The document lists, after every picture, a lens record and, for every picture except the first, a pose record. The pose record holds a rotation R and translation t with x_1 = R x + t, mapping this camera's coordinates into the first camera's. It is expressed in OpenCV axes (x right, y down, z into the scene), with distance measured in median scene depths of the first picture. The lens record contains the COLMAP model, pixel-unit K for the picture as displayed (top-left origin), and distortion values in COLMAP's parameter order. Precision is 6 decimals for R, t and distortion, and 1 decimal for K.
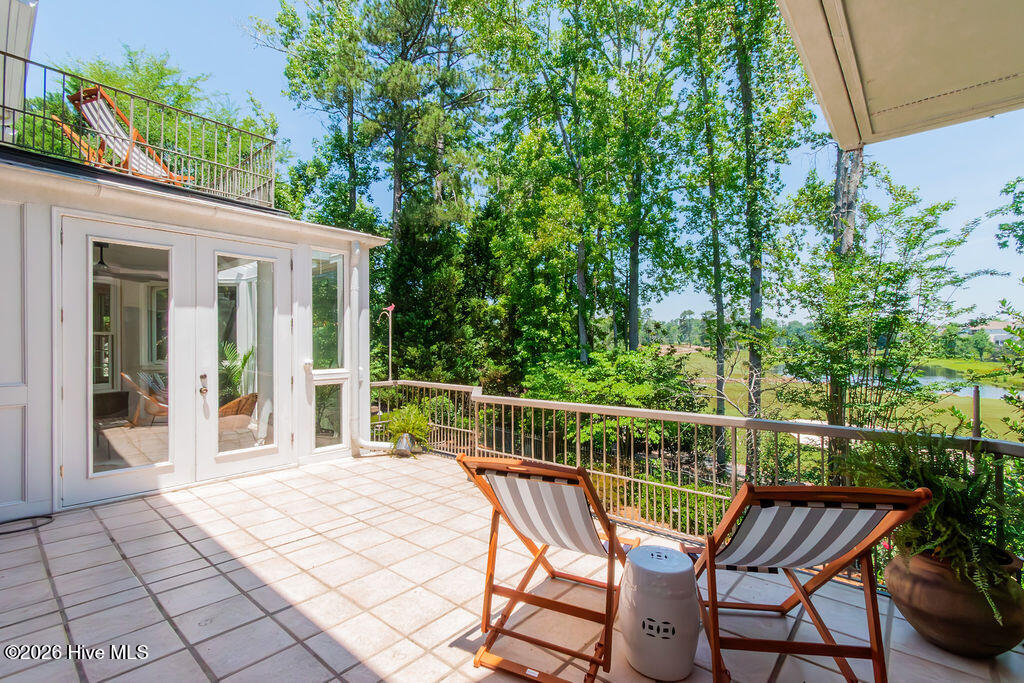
lens RADIAL K [[456.3, 0, 512.0], [0, 456.3, 341.5], [0, 0, 1]] dist [0.002110, 0.000154]
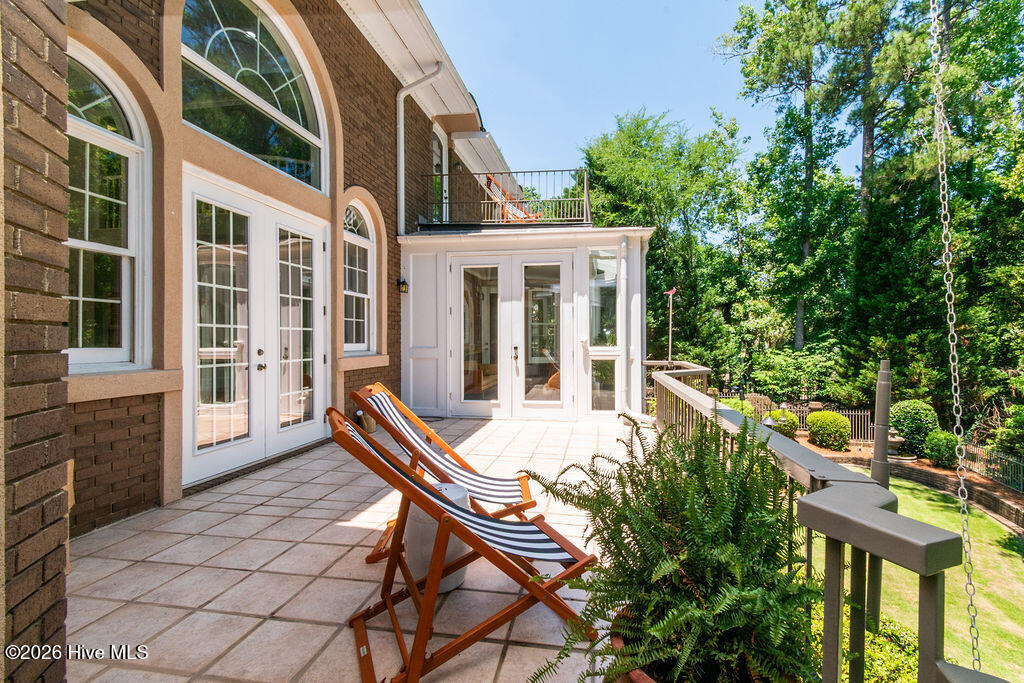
lens RADIAL K [[450.8, 0, 546.8], [0, 450.8, 339.1], [0, 0, 1]] dist [-0.000322, -0.000022]
pose [[0.552059, 0.005228, -0.833789, 0.156433], [0.003907, 0.999953, 0.008857, 0.008712], [0.833796, -0.008147, 0.552013, 0.067343]]
